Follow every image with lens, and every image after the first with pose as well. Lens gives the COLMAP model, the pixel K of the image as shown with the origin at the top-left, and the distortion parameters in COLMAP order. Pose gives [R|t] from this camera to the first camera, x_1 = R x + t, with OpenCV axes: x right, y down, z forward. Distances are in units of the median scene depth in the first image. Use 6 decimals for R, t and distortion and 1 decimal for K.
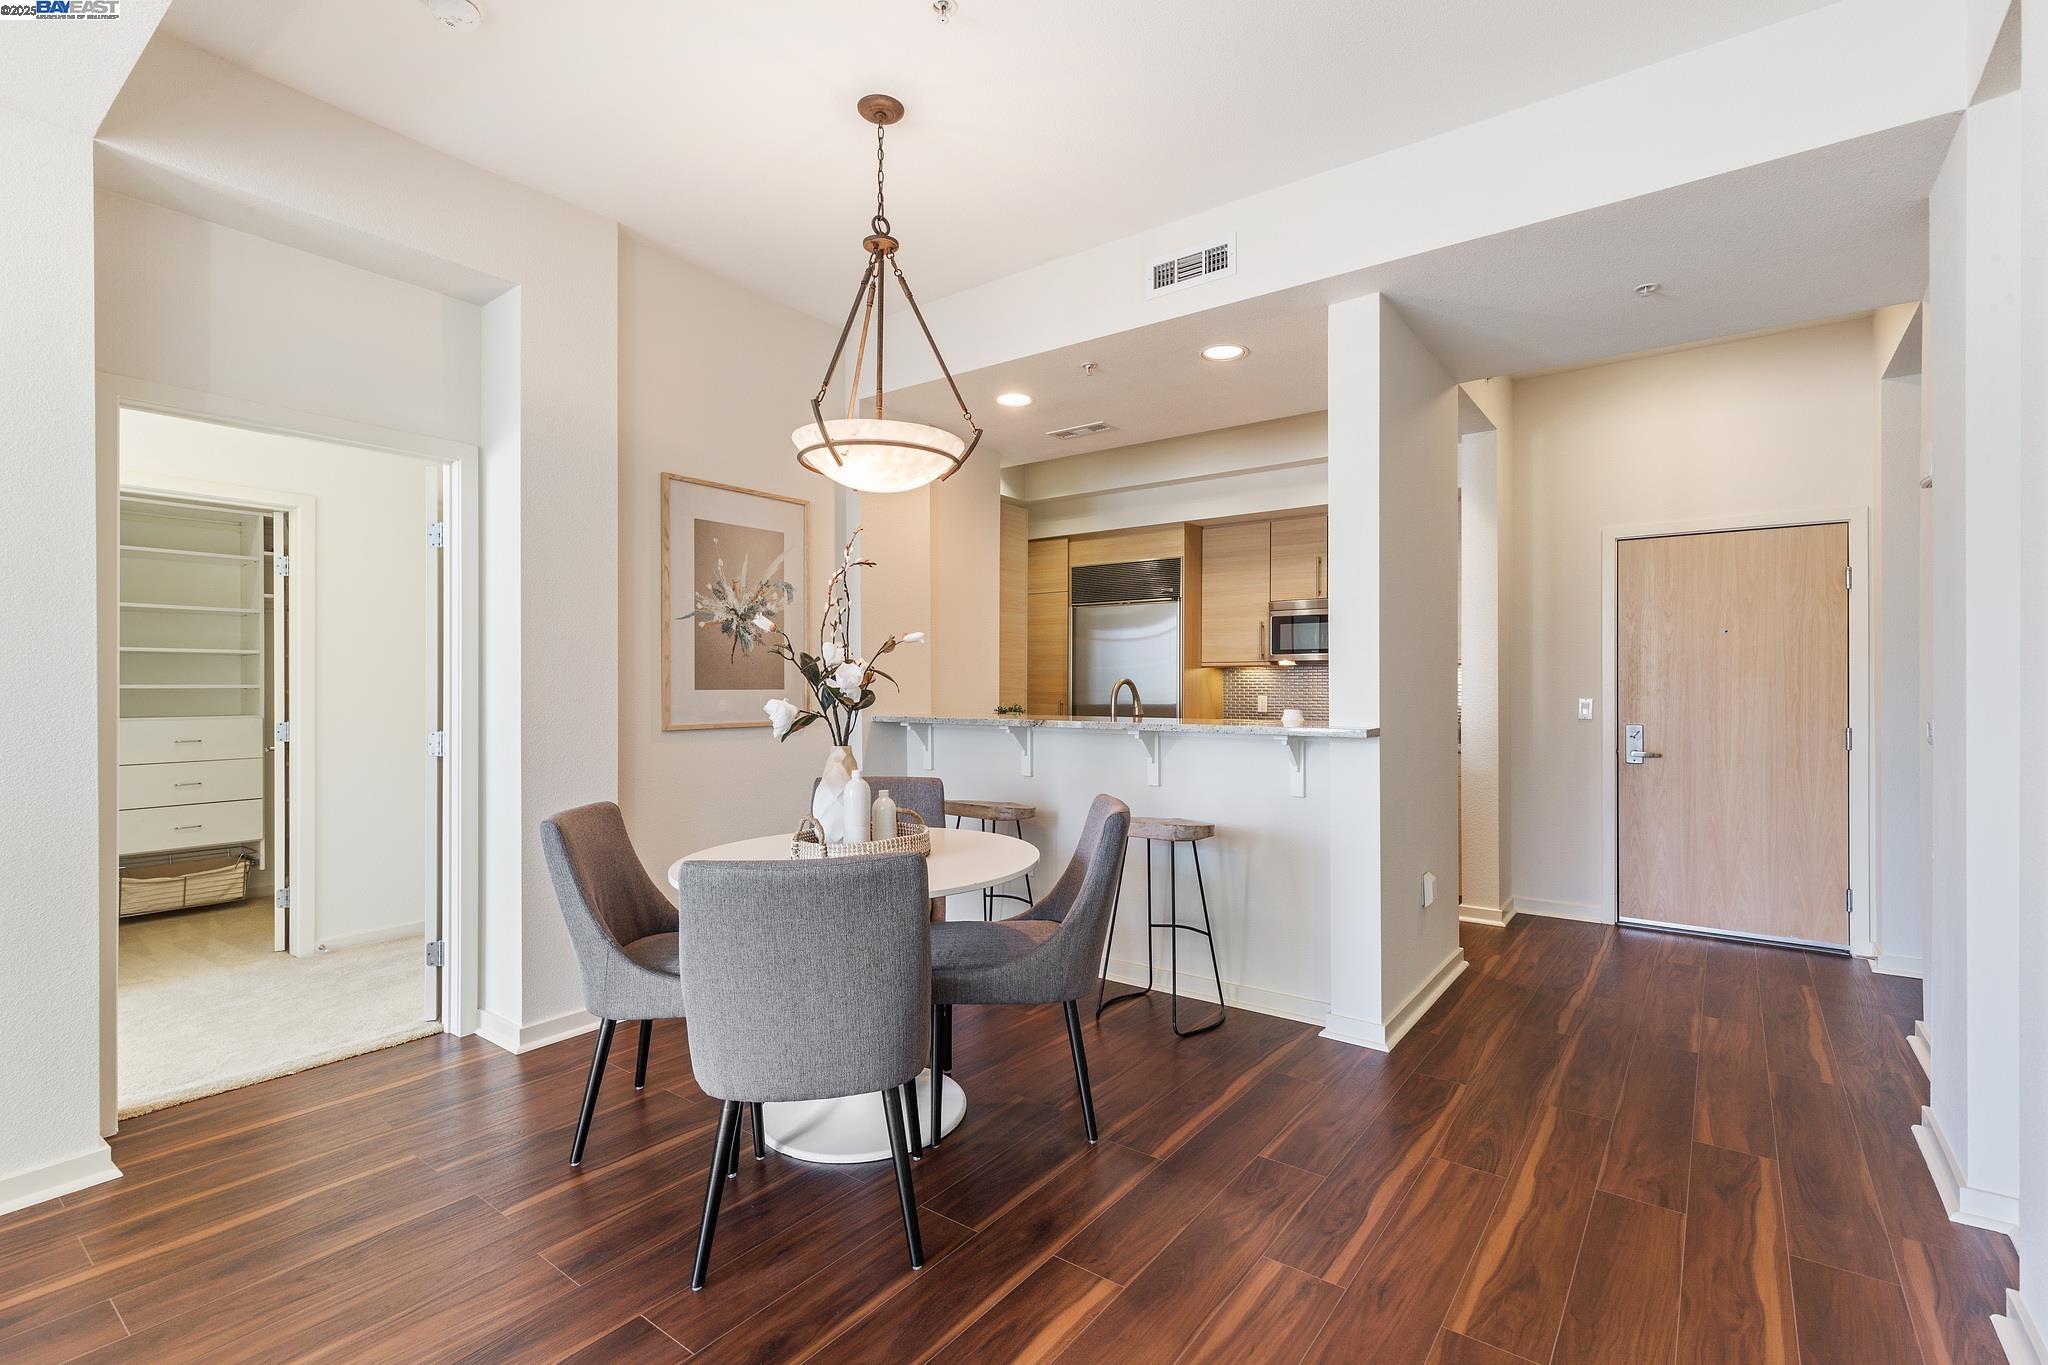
lens RADIAL K [[916.9, 0, 1030.7], [0, 916.9, 686.8], [0, 0, 1]] dist [0.002389, -0.000122]
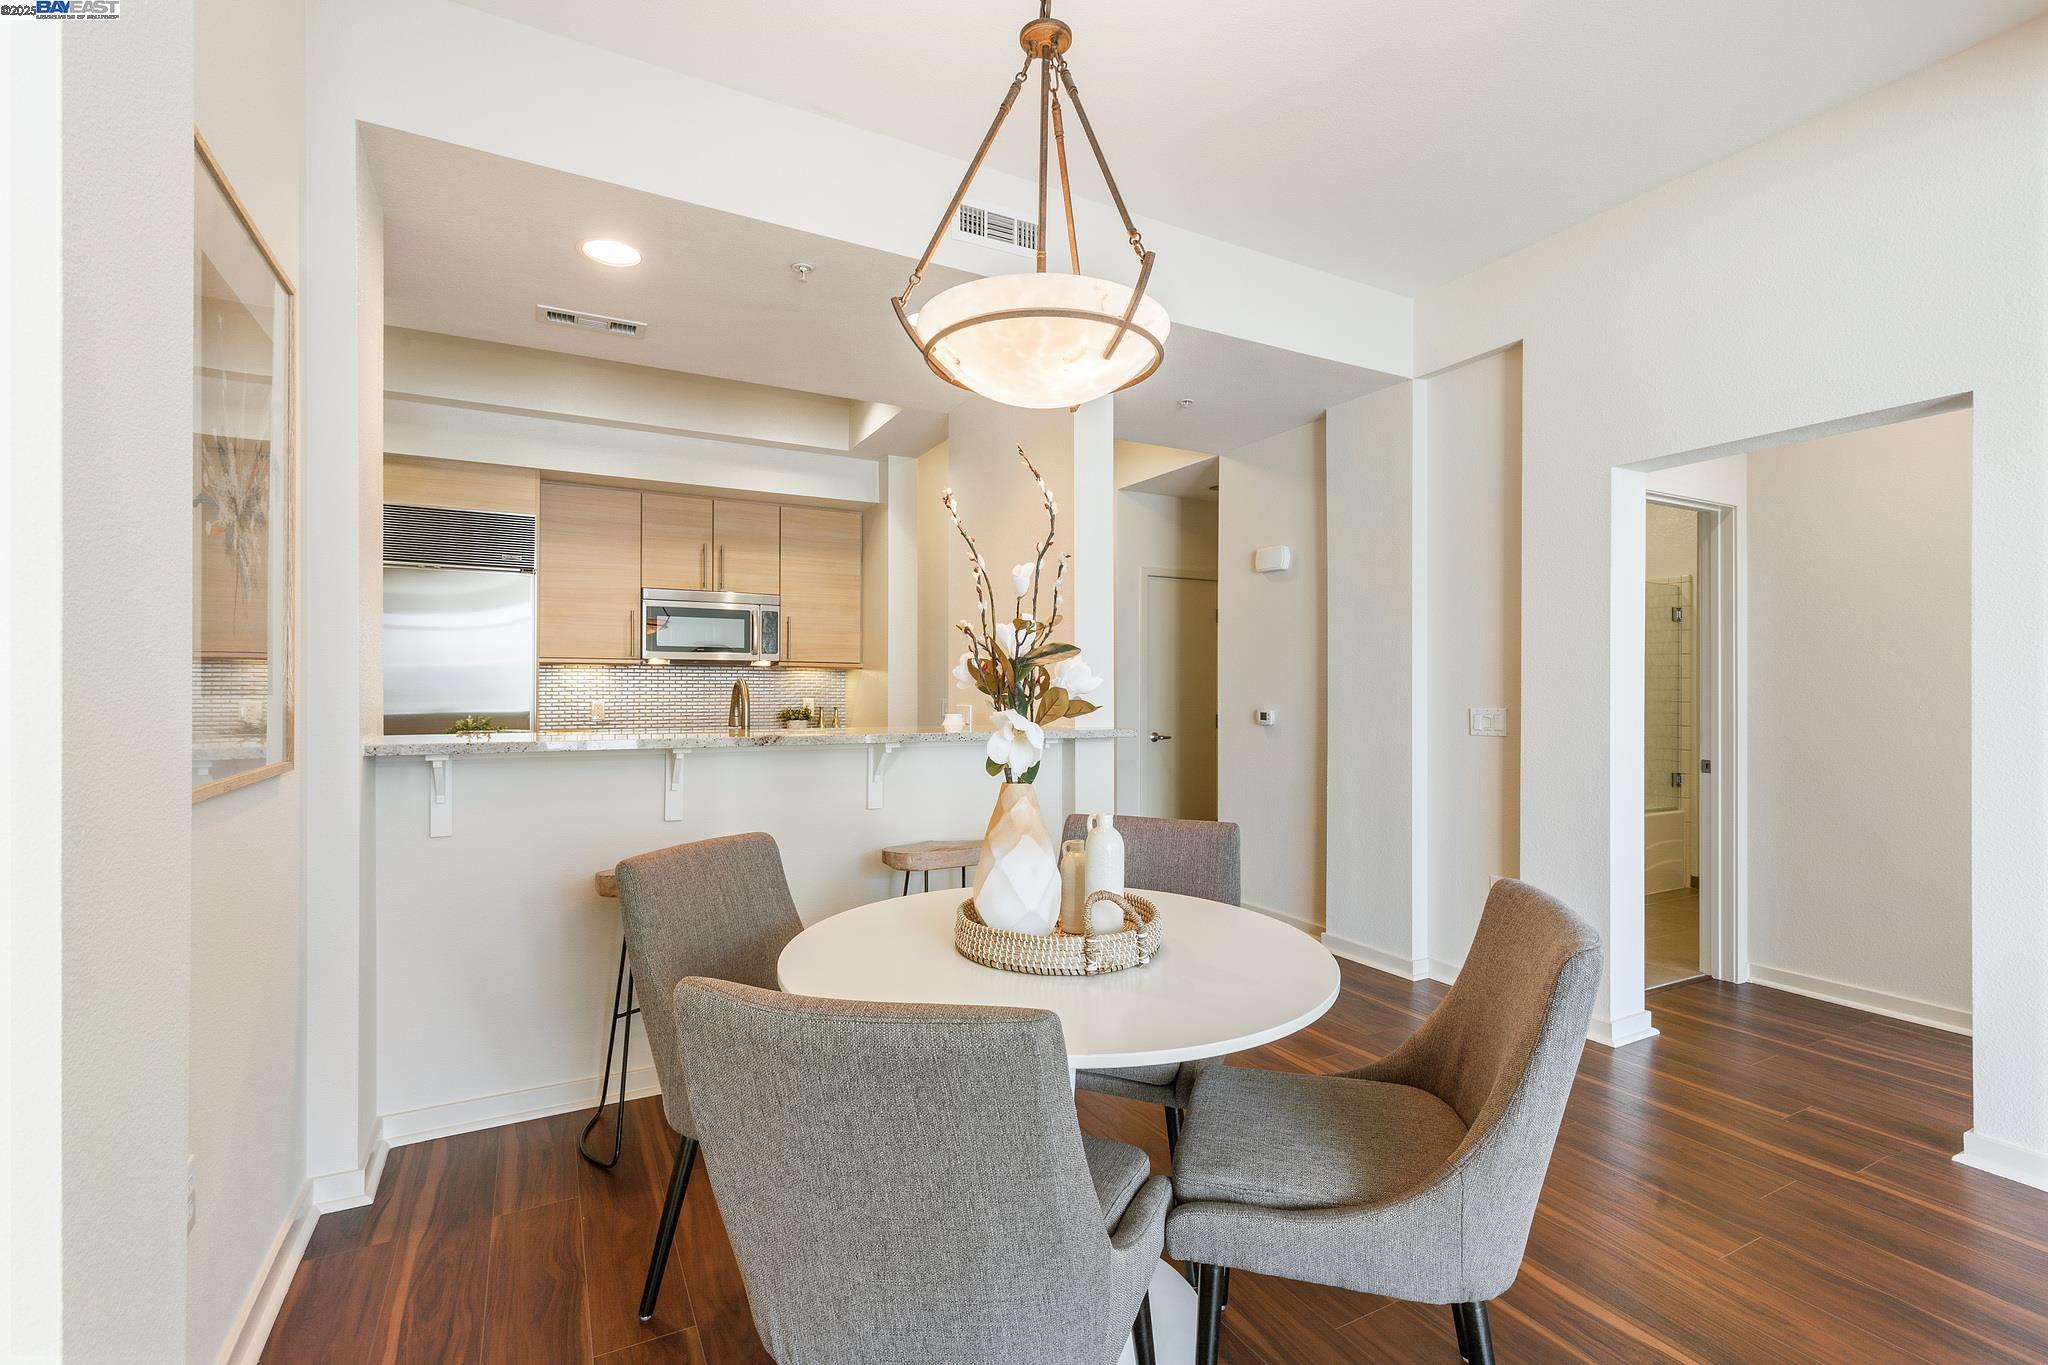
lens RADIAL K [[916.9, 0, 1030.7], [0, 916.9, 686.8], [0, 0, 1]] dist [0.002389, -0.000122]
pose [[0.421957, 0.002666, 0.906612, -0.348232], [-0.001287, 0.999996, -0.002341, -0.000632], [-0.906615, -0.000179, 0.421959, 0.324211]]
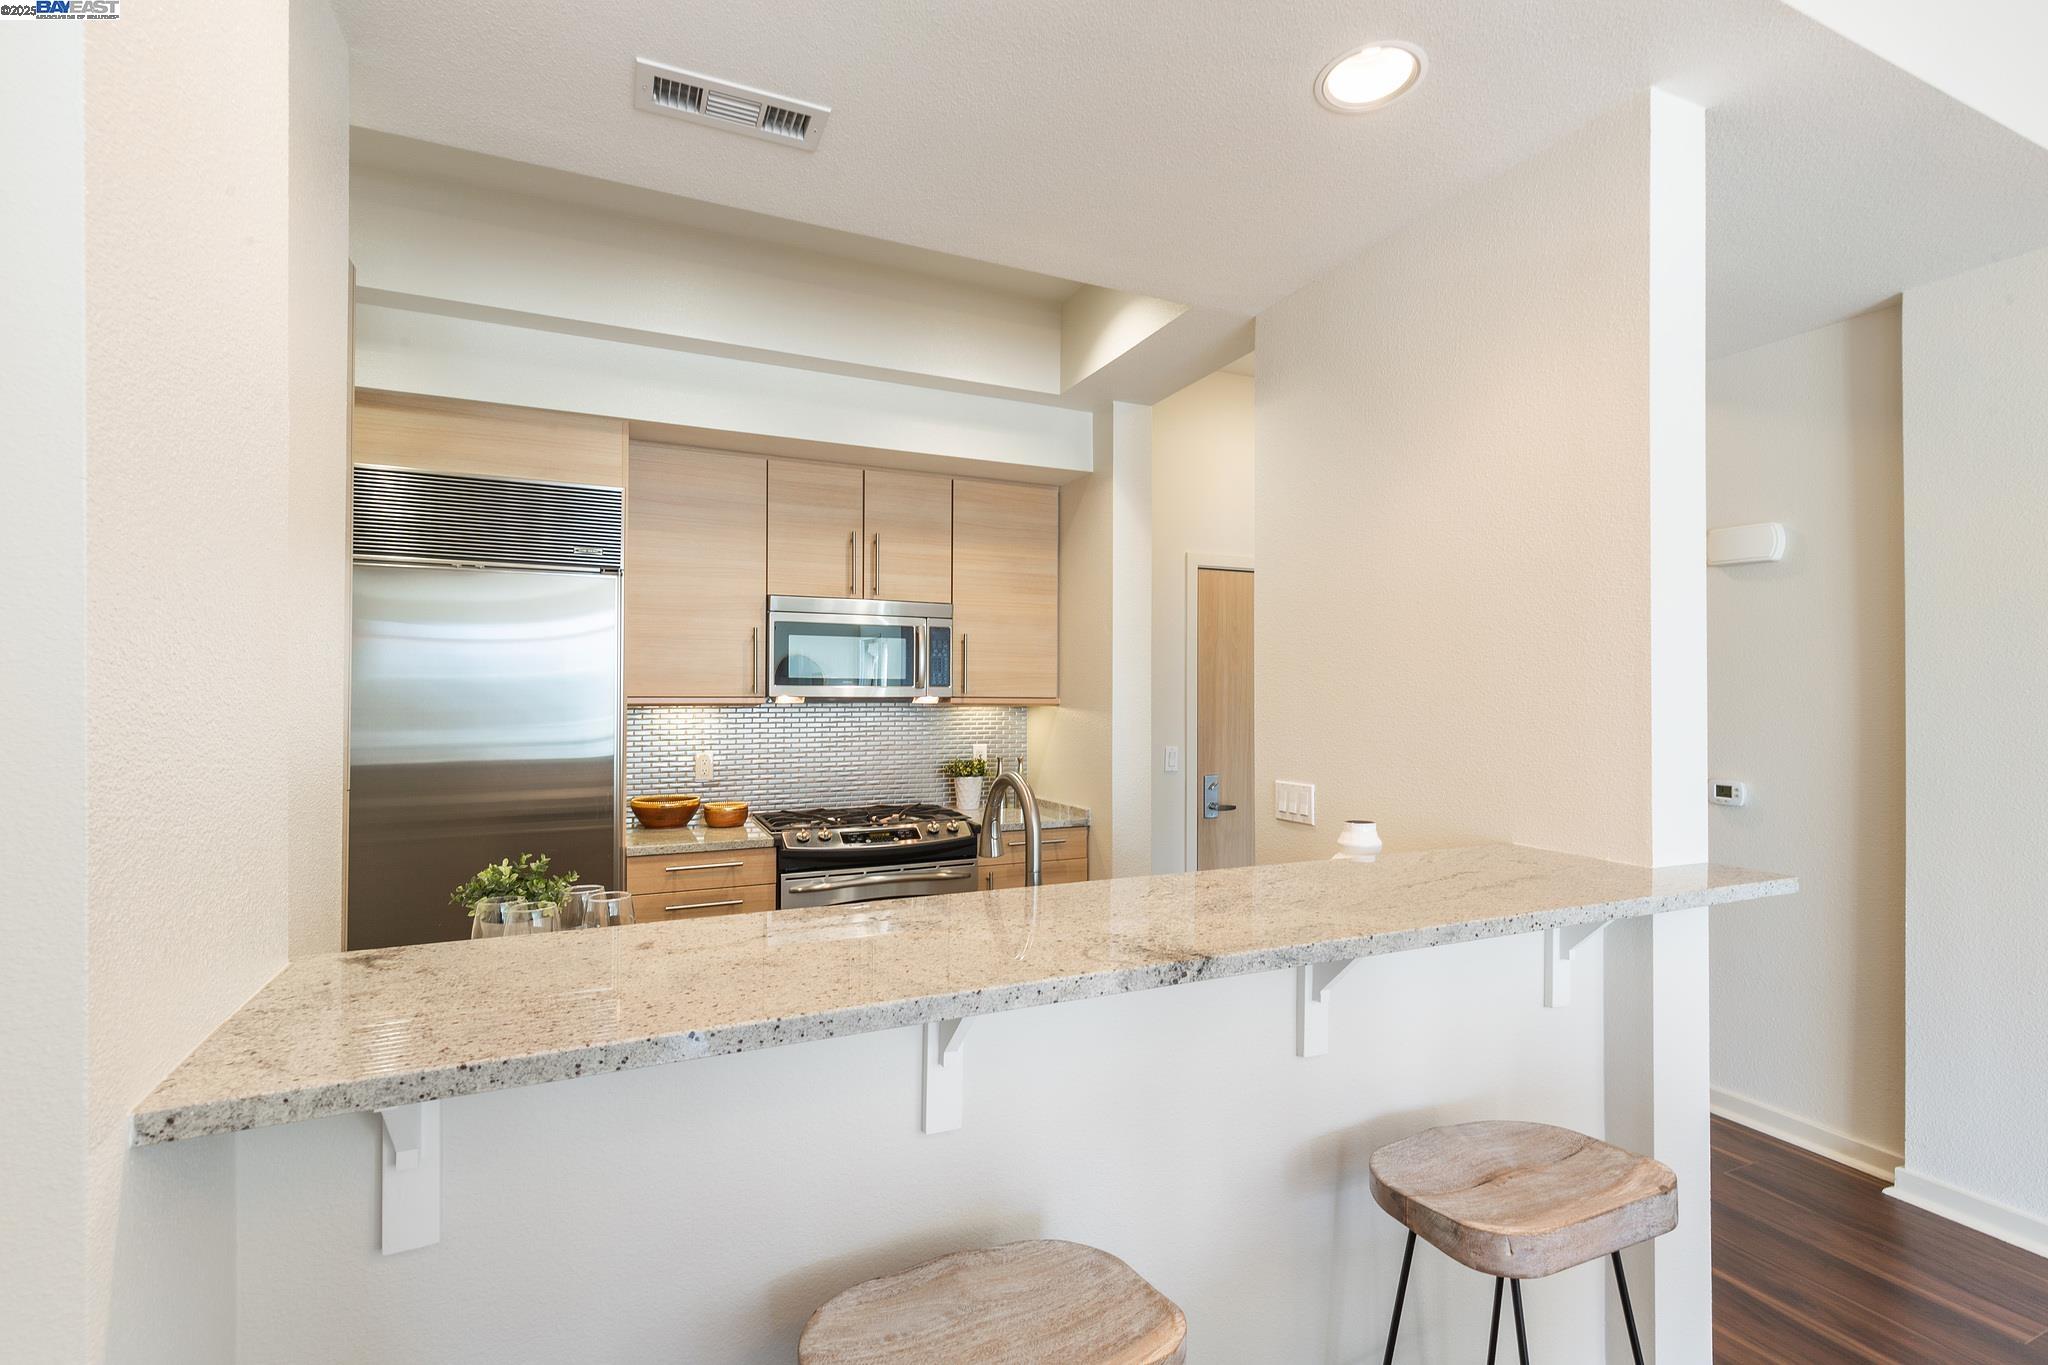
lens RADIAL K [[916.9, 0, 1030.7], [0, 916.9, 686.8], [0, 0, 1]] dist [0.002389, -0.000122]
pose [[0.480569, 0.005818, 0.876938, -0.172182], [-0.002954, 0.999983, -0.005015, -0.031314], [-0.876952, -0.000181, 0.480578, 0.569851]]
